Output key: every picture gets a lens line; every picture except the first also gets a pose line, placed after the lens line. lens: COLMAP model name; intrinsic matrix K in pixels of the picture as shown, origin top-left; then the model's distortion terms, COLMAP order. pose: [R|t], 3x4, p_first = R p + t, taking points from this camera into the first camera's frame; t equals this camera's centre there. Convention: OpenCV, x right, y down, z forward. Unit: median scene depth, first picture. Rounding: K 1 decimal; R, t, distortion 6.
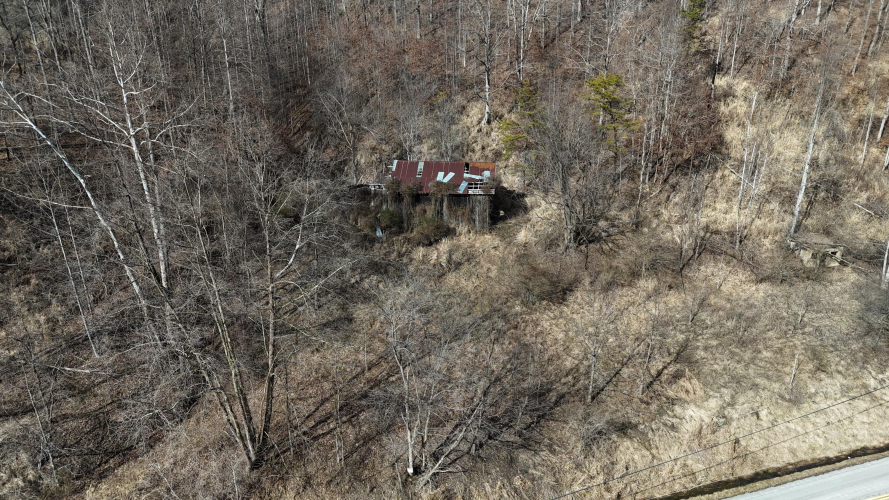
lens RADIAL K [[642.2, 0, 445.0], [0, 642.2, 251.0], [0, 0, 1]] dist [0.066963, -0.057714]
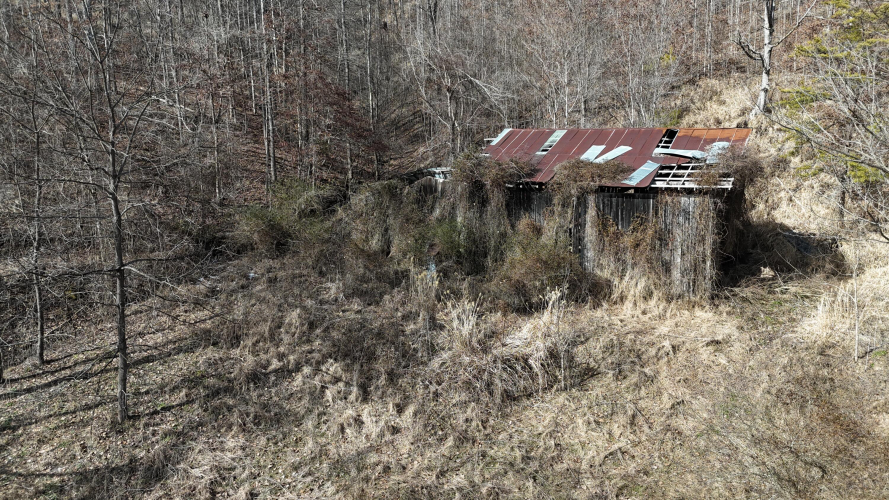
lens RADIAL K [[642.2, 0, 443.6], [0, 642.2, 253.0], [0, 0, 1]] dist [0.066963, -0.057714]
pose [[0.897873, 0.080517, -0.432829, 0.089329], [-0.161854, 0.974654, -0.154443, 0.022237], [0.409424, 0.208725, 0.888147, 0.620335]]
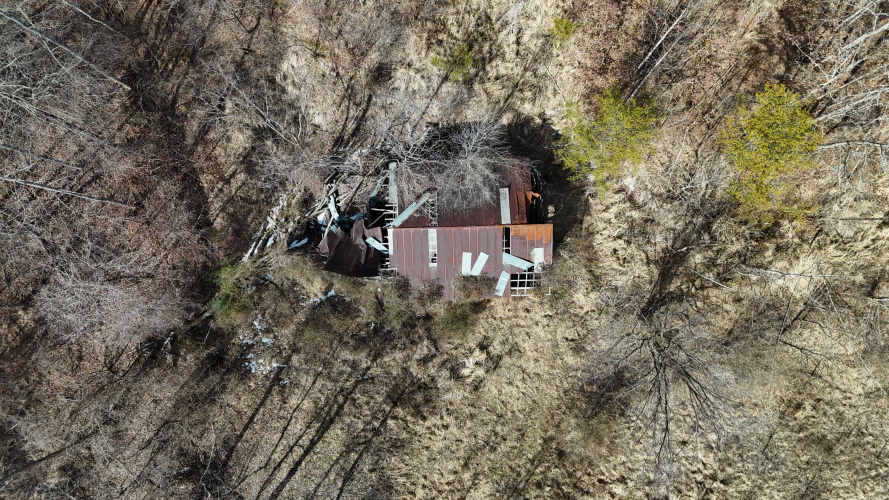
lens RADIAL K [[642.2, 0, 448.6], [0, 642.2, 247.9], [0, 0, 1]] dist [0.066963, -0.057714]
pose [[0.994516, -0.104575, 0.001675, -0.024879], [0.045504, 0.447047, 0.893353, -0.704284], [-0.094171, -0.888377, 0.449353, 0.729350]]
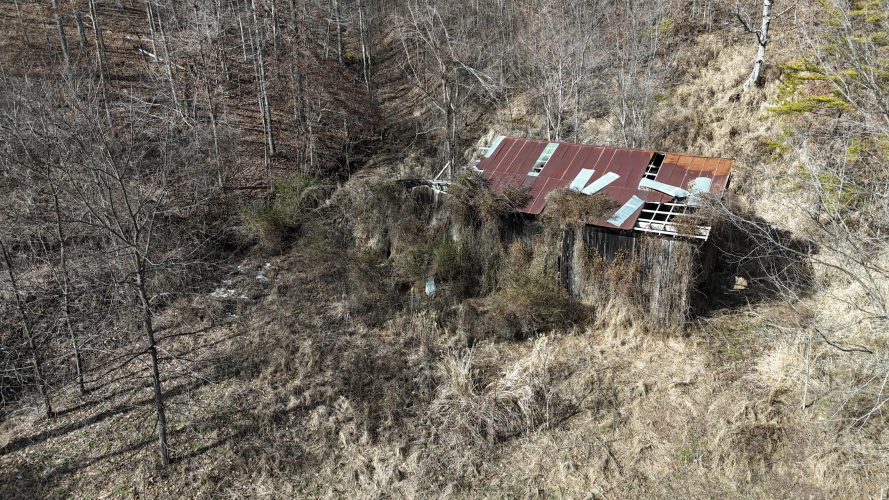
lens RADIAL K [[642.2, 0, 443.4], [0, 642.2, 249.7], [0, 0, 1]] dist [0.066963, -0.057714]
pose [[0.901528, 0.148611, -0.406401, 0.089910], [-0.149241, 0.988335, 0.030346, -0.070126], [0.406170, 0.033294, 0.913191, 0.582482]]
